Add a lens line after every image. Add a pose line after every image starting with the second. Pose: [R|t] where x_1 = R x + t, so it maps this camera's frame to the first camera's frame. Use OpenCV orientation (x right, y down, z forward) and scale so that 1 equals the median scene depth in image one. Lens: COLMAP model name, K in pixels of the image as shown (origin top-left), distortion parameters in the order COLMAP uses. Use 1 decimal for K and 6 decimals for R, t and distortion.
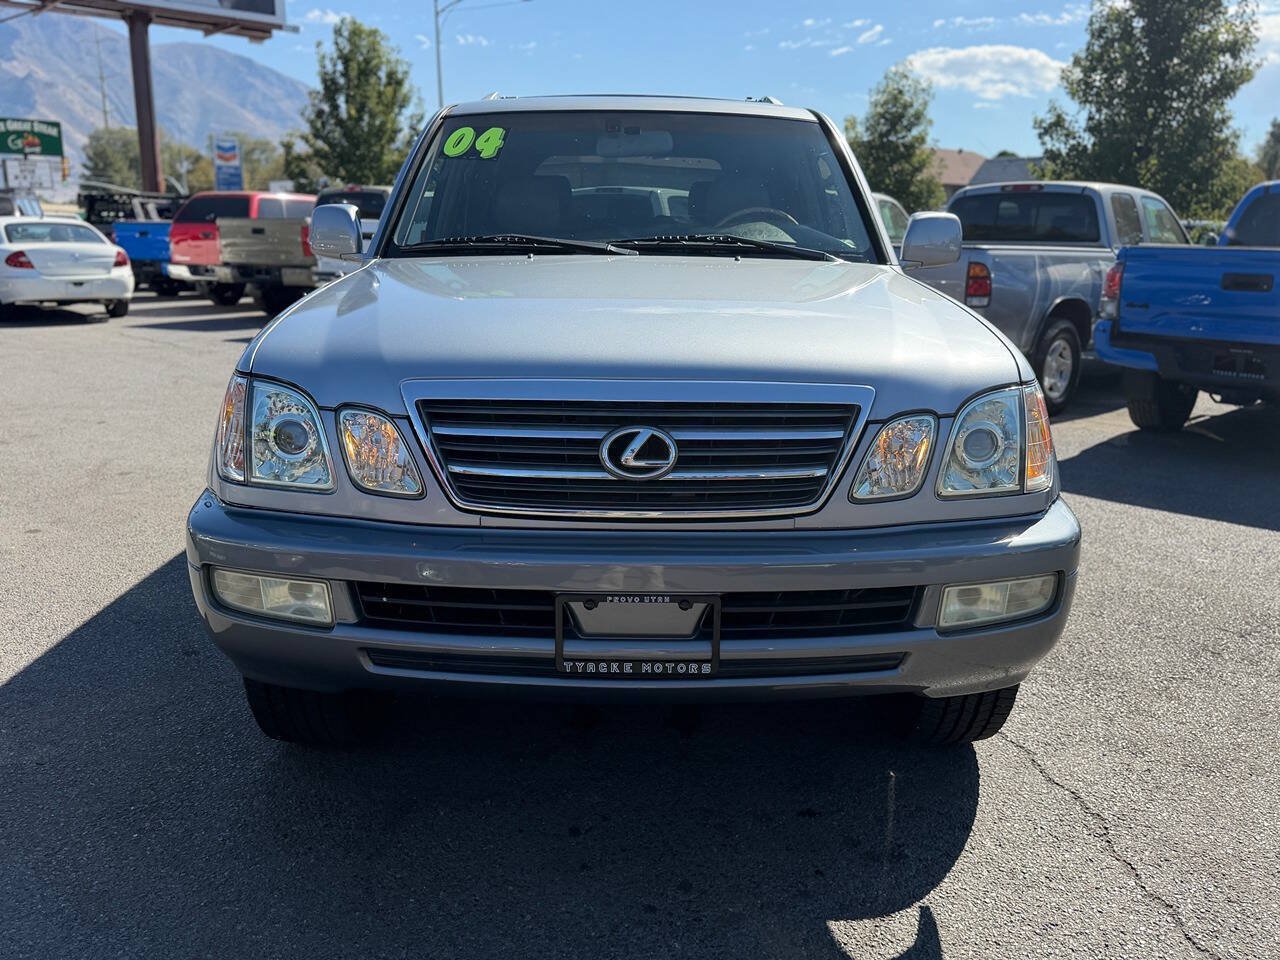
lens RADIAL K [[1078.3, 0, 636.9], [0, 1078.3, 472.0], [0, 0, 1]] dist [0.058901, -0.071443]
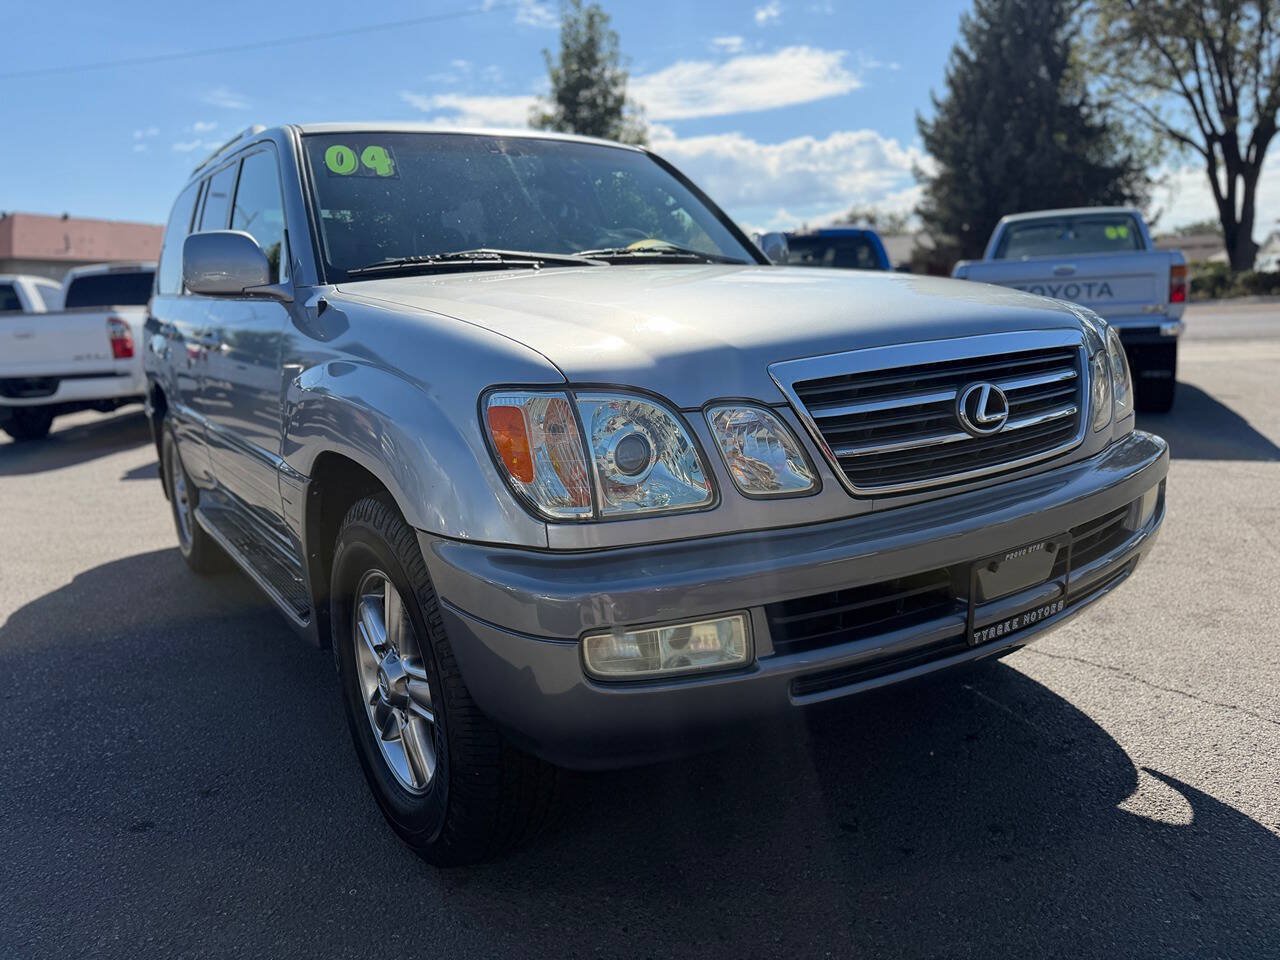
lens RADIAL K [[924.2, 0, 640.0], [0, 924.2, 480.0], [0, 0, 1]] dist [0.018441, -0.015706]
pose [[0.821906, -0.160368, 0.546582, -0.710281], [0.183106, 0.983006, 0.013077, -0.021038], [-0.539391, 0.089334, 0.837303, 0.437616]]
